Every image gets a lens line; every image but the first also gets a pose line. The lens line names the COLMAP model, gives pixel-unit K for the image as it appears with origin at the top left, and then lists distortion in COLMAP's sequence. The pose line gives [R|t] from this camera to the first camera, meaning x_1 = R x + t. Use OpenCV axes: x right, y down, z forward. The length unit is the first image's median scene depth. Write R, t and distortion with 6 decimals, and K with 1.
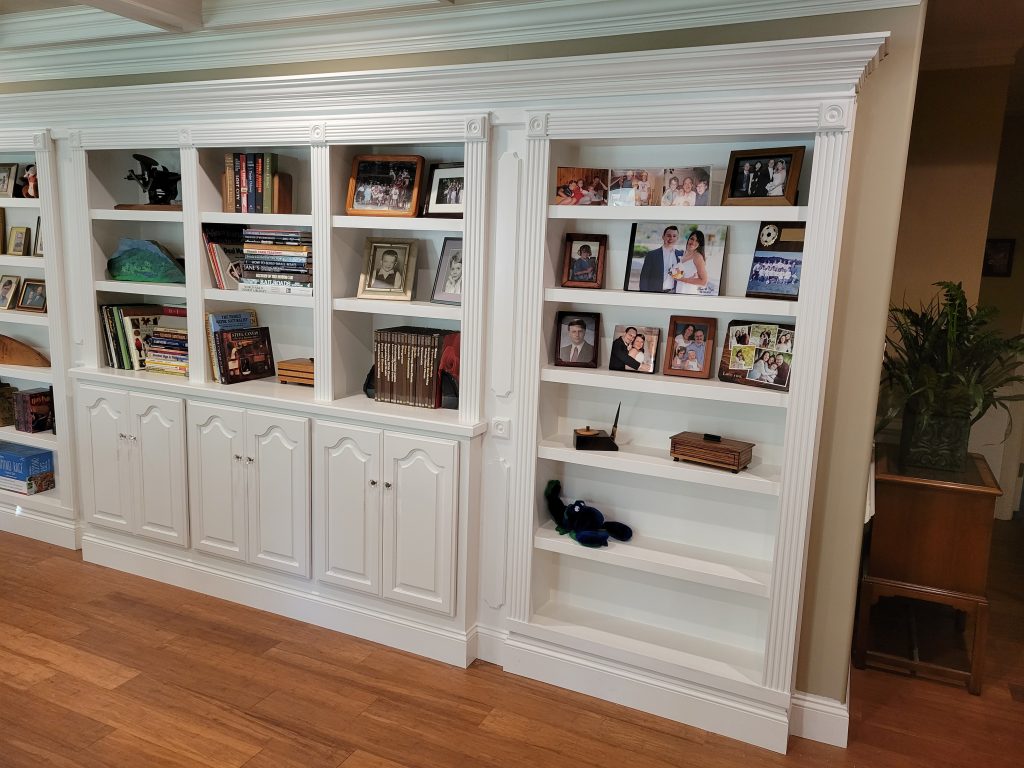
lens RADIAL K [[762.1, 0, 509.6], [0, 762.1, 375.2], [0, 0, 1]] dist [0.040752, -0.007681]
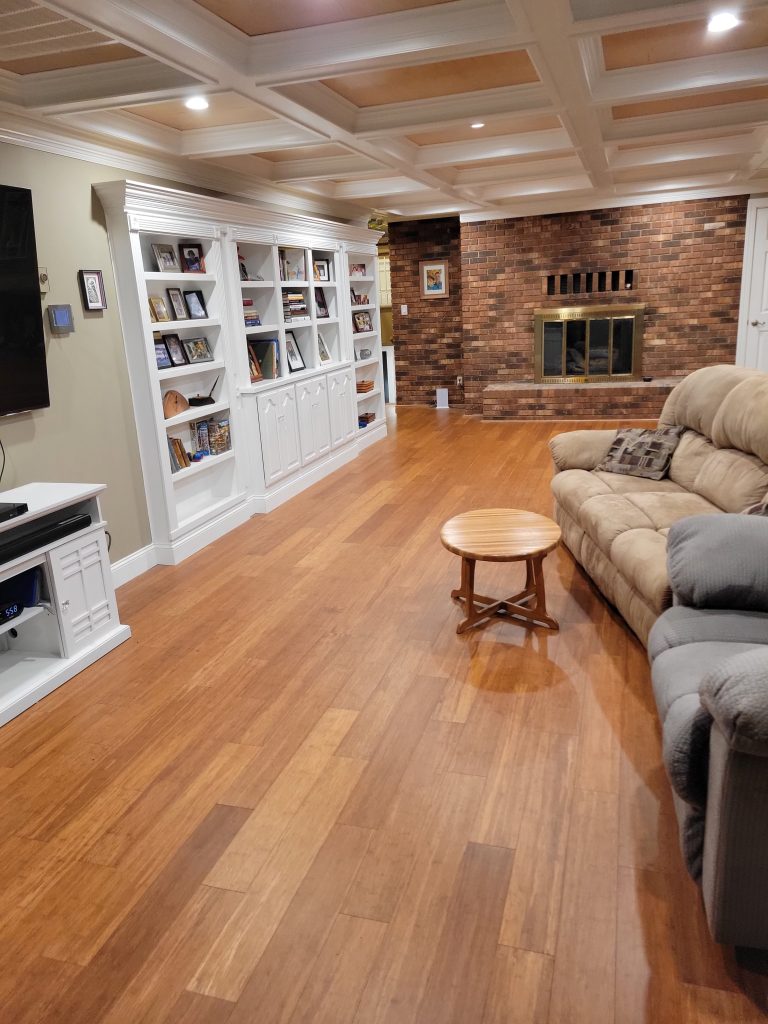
lens RADIAL K [[764.2, 0, 385.7], [0, 764.2, 515.8], [0, 0, 1]] dist [0.046428, -0.009266]
pose [[-0.135031, -0.302074, 0.943673, -2.623210], [0.207360, 0.922691, 0.325029, -0.265968], [-0.968901, 0.239569, -0.061954, 1.112726]]
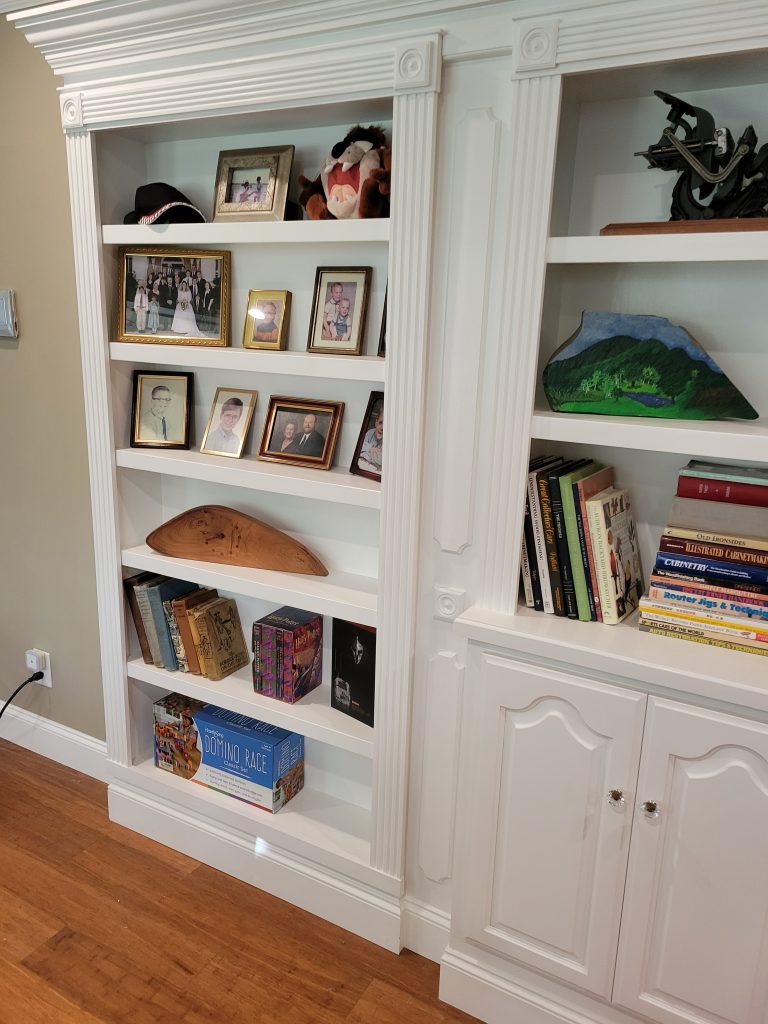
lens RADIAL K [[764.2, 0, 385.7], [0, 764.2, 515.8], [0, 0, 1]] dist [0.046428, -0.009266]
pose [[0.996982, 0.018226, -0.075463, -0.713816], [-0.012081, 0.996633, 0.081092, -0.123409], [0.076687, -0.079935, 0.993846, 0.704399]]
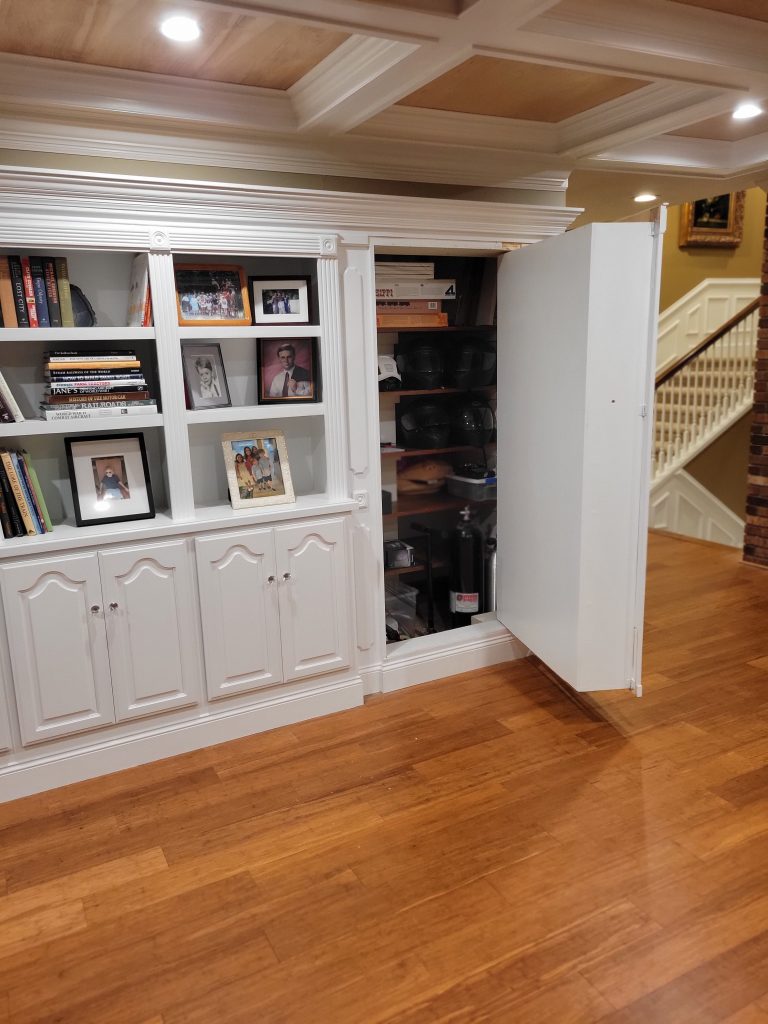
lens RADIAL K [[774.2, 0, 384.0], [0, 774.2, 512.0], [0, 0, 1]] dist [0.034631, -0.004691]
pose [[0.601923, -0.219001, 0.767937, -0.894532], [0.183309, 0.973873, 0.134050, -0.065375], [-0.777230, 0.060082, 0.626341, 0.197681]]
